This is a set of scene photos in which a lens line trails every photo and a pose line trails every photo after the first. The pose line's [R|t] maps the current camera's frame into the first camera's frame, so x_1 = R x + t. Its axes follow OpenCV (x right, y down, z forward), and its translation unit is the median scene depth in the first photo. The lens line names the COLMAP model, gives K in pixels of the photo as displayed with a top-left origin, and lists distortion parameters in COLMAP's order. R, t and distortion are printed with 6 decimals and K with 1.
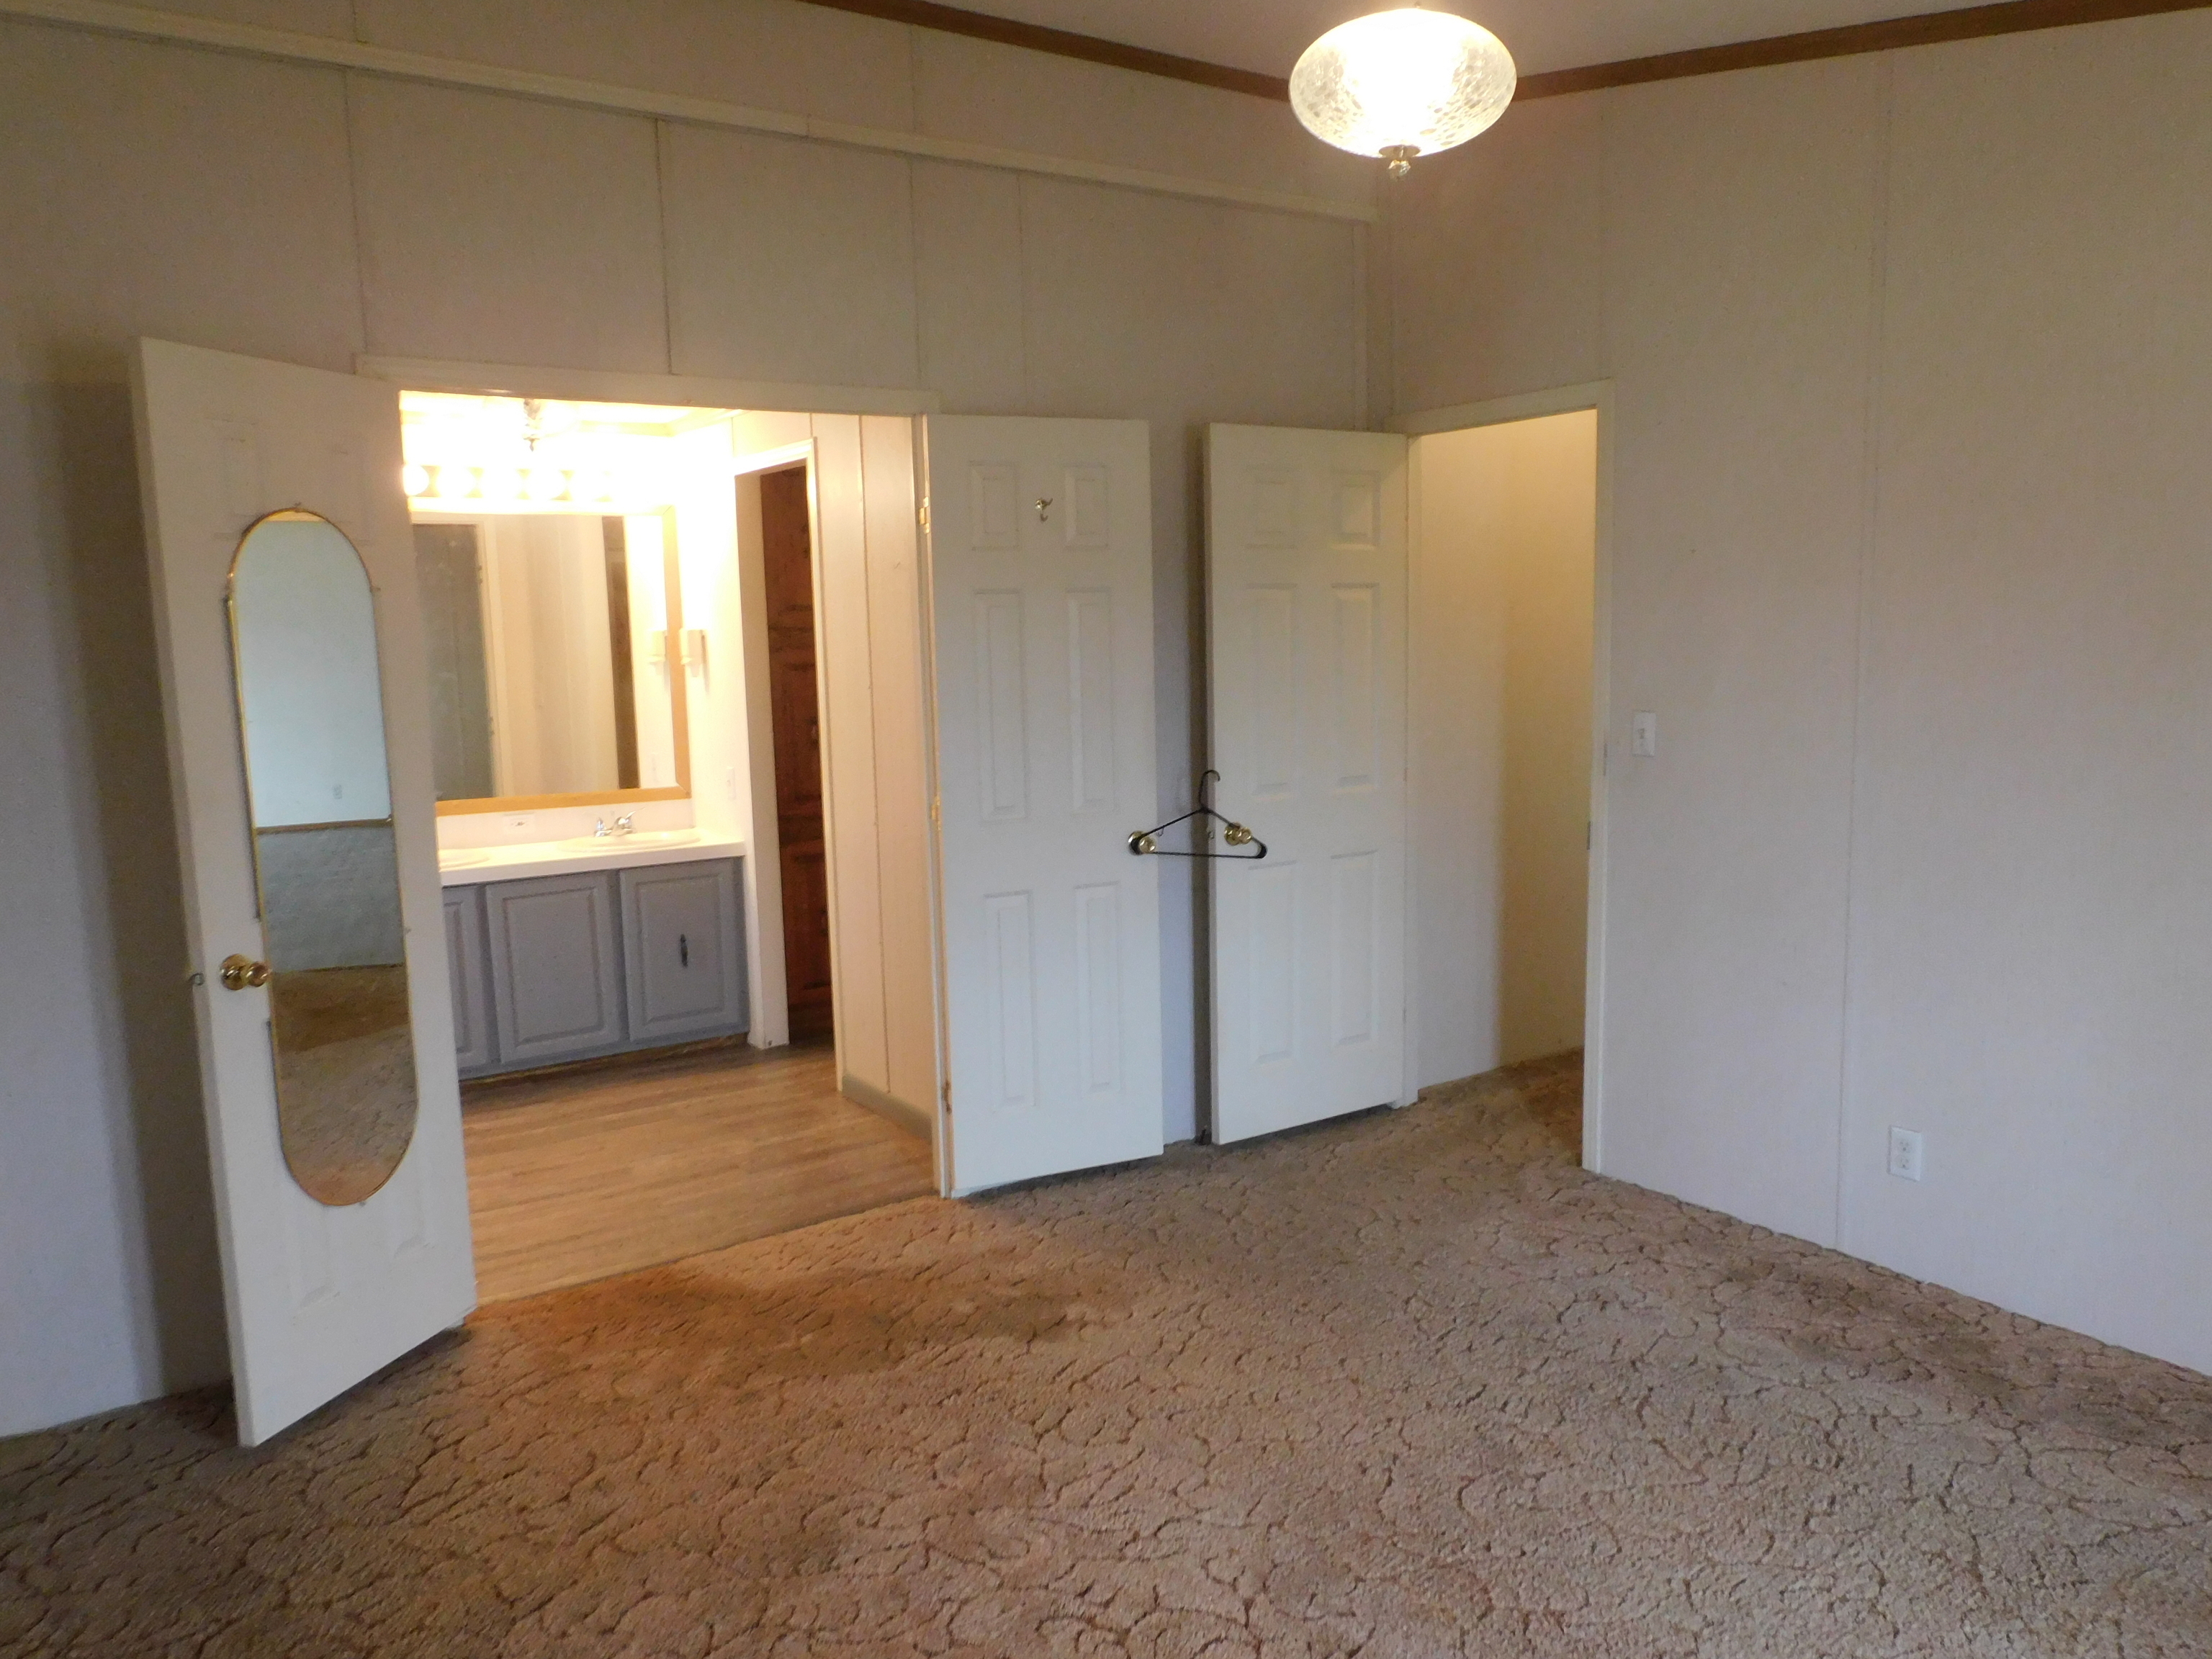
lens RADIAL K [[1585.7, 0, 1105.2], [0, 1585.7, 835.2], [0, 0, 1]] dist [0.002360, -0.003742]
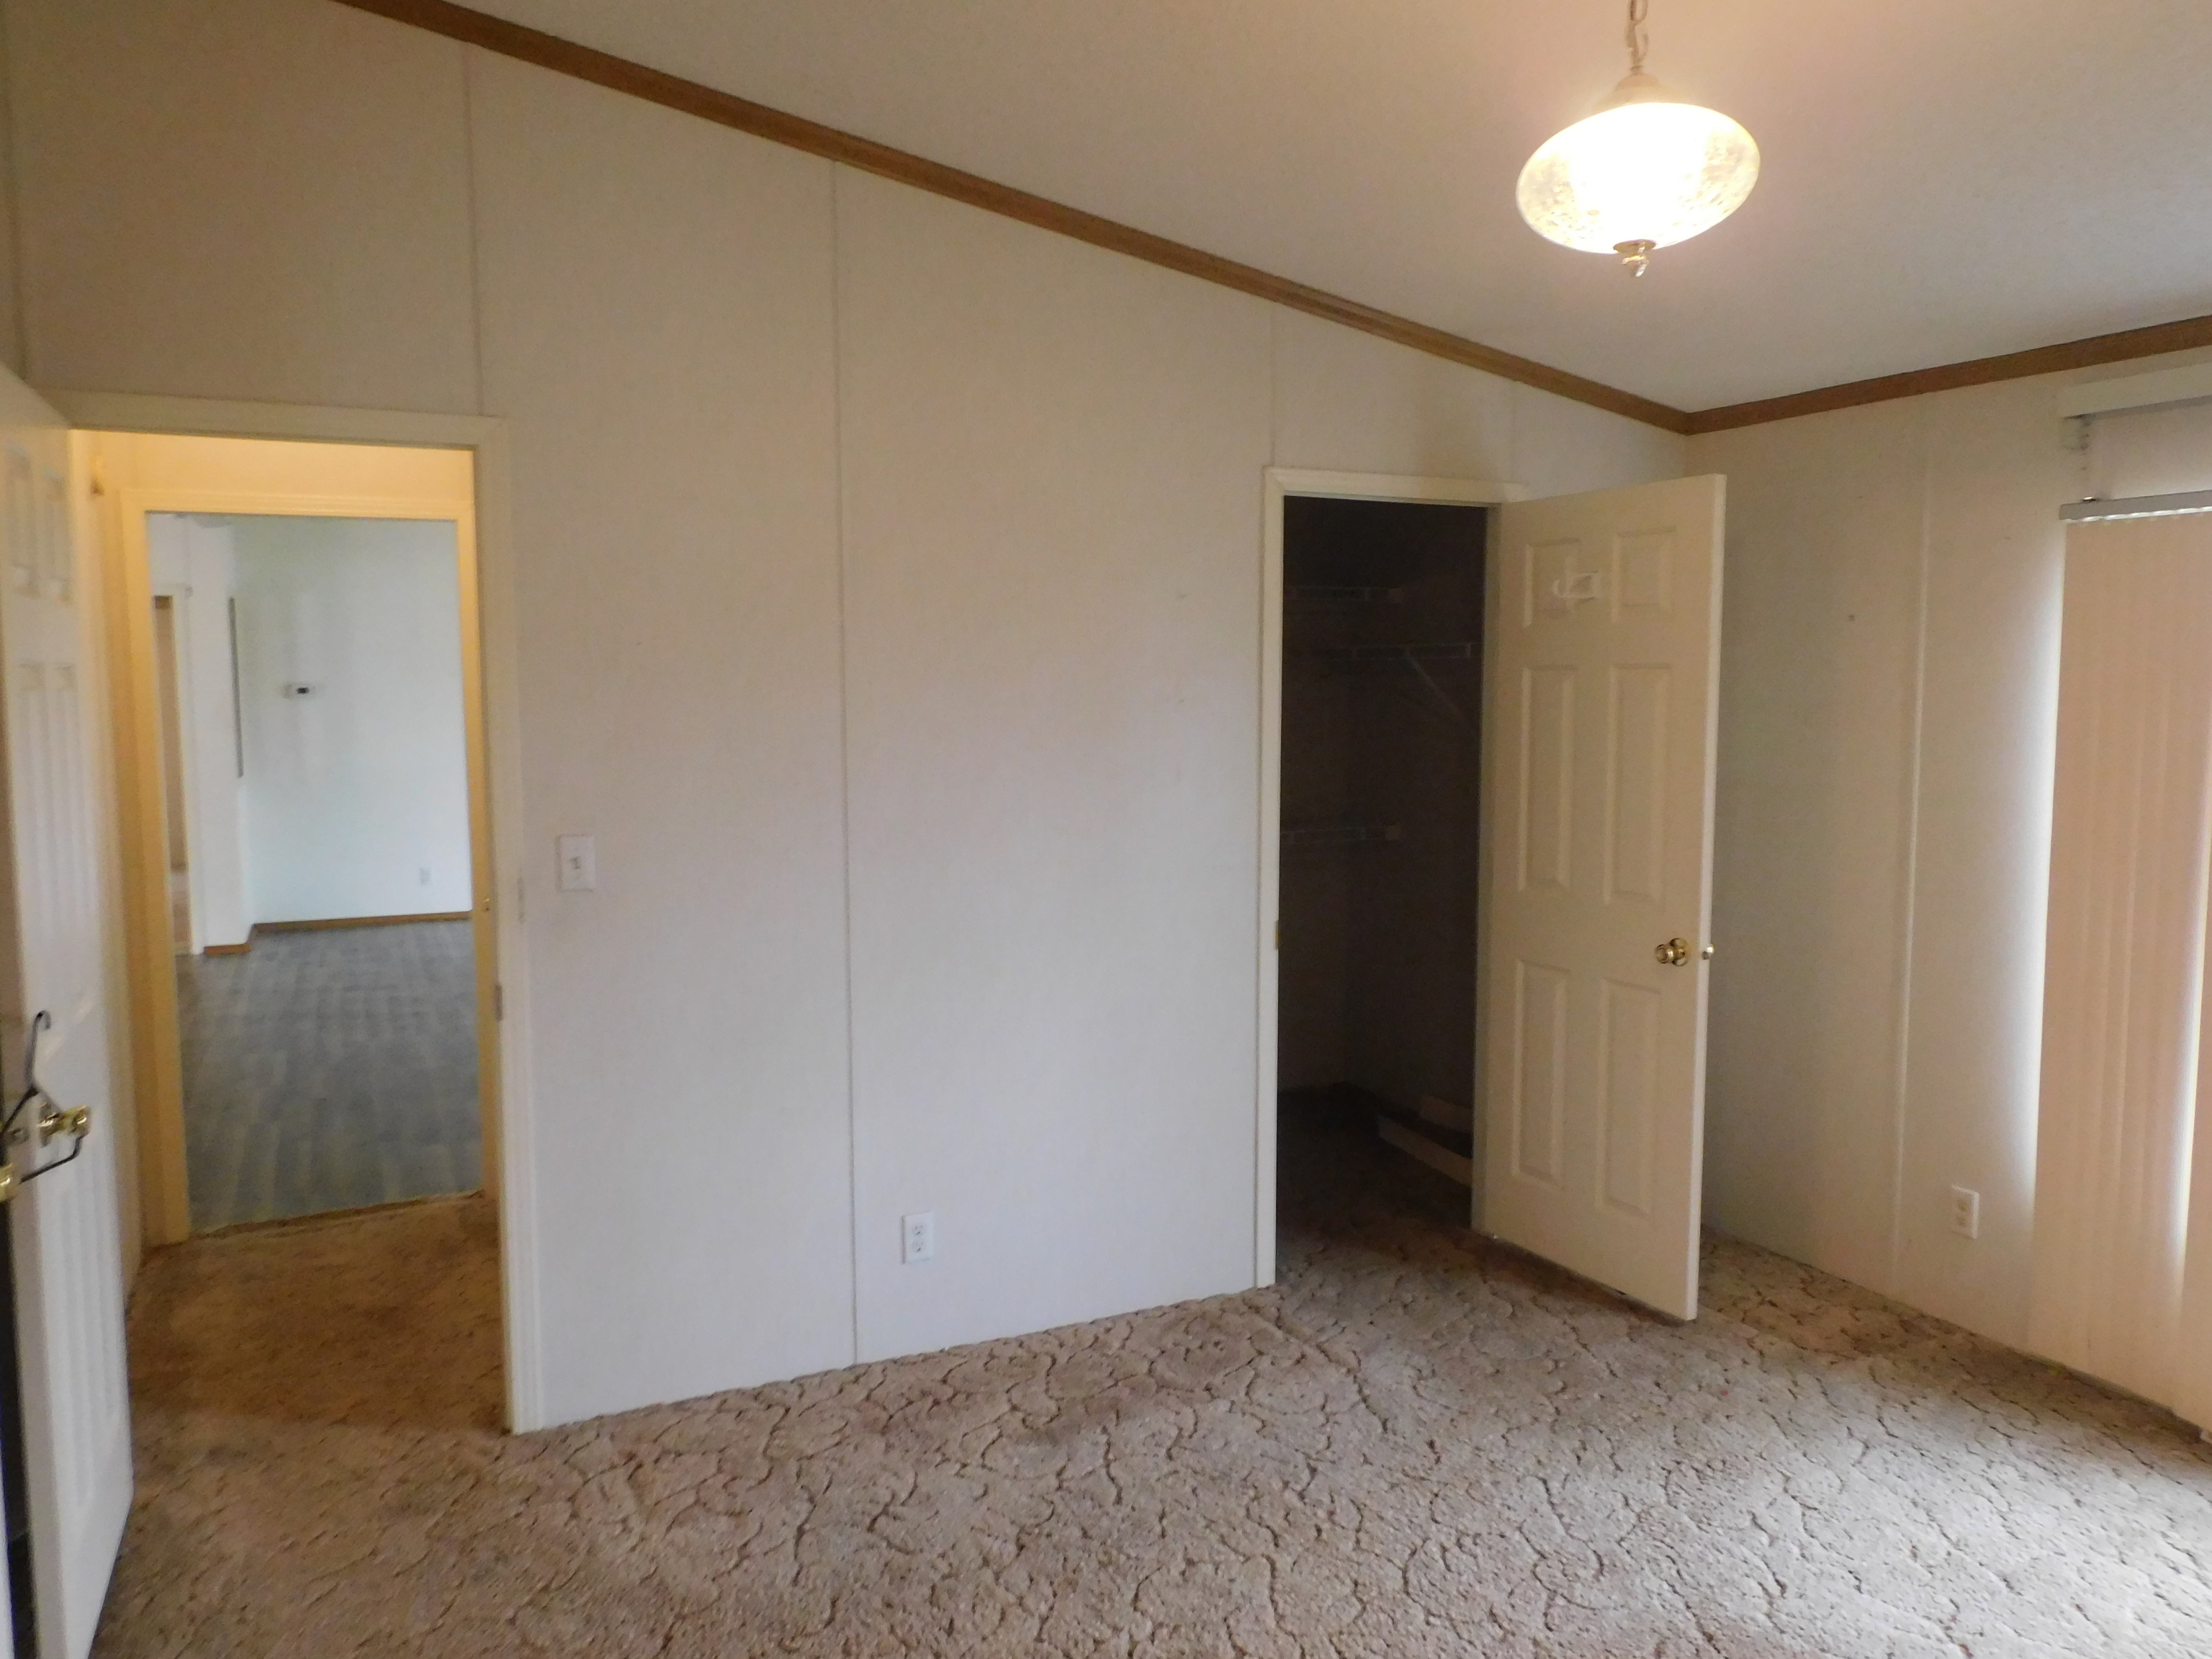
lens RADIAL K [[1585.7, 0, 1103.3], [0, 1585.7, 821.8], [0, 0, 1]] dist [0.002360, -0.003742]
pose [[0.137654, -0.055569, 0.988920, -0.441901], [0.132029, 0.990544, 0.037283, -0.081649], [-0.981641, 0.125434, 0.143689, 0.634119]]
